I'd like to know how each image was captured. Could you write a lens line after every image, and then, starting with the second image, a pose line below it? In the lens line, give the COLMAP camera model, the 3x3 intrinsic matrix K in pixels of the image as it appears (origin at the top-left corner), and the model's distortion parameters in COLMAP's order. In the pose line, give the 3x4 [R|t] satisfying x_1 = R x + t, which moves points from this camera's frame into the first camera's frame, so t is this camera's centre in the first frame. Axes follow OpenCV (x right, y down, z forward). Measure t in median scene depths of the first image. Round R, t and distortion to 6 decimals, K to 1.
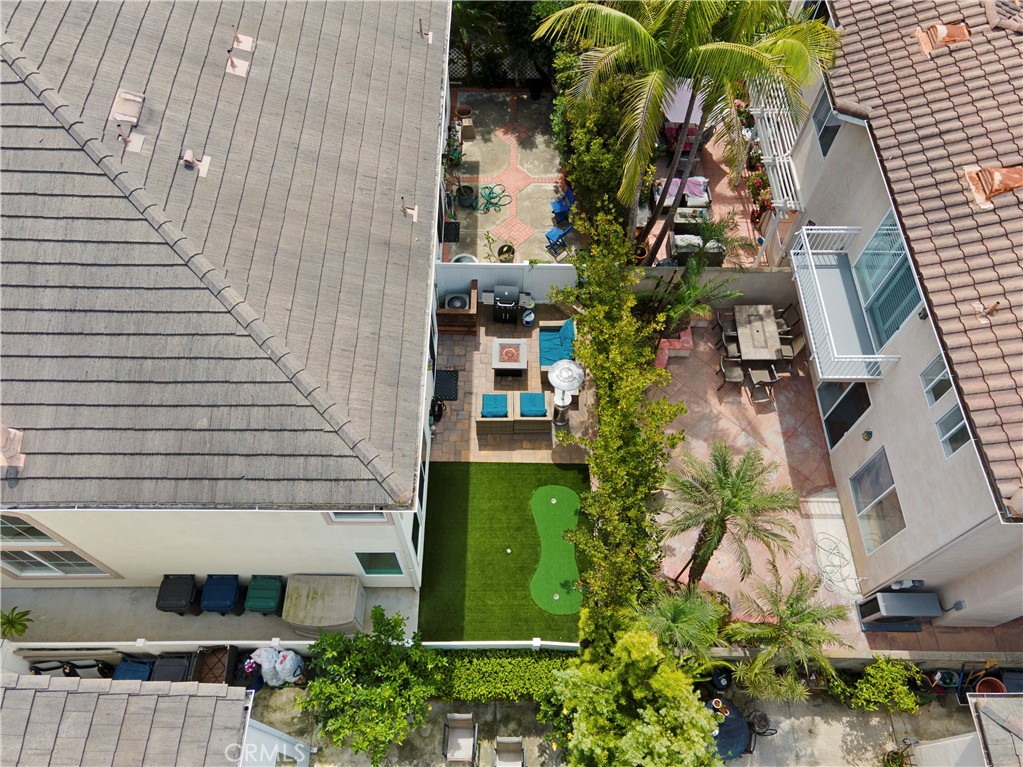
lens RADIAL K [[766.6, 0, 511.5], [0, 766.6, 383.5], [0, 0, 1]] dist [0.012029, 0.008444]
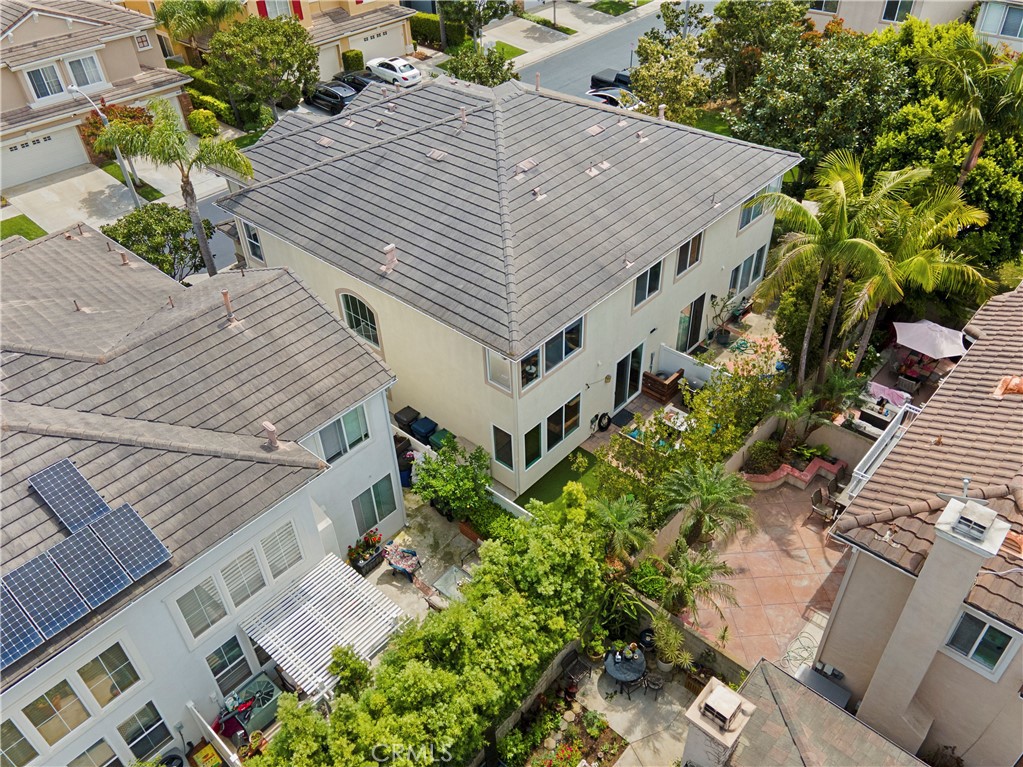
lens RADIAL K [[766.6, 0, 511.5], [0, 766.6, 383.5], [0, 0, 1]] dist [0.012029, 0.008444]
pose [[0.742919, 0.395619, -0.539960, 0.764660], [-0.551431, 0.818998, -0.158636, 0.443161], [0.379467, 0.415604, 0.826606, -0.421310]]
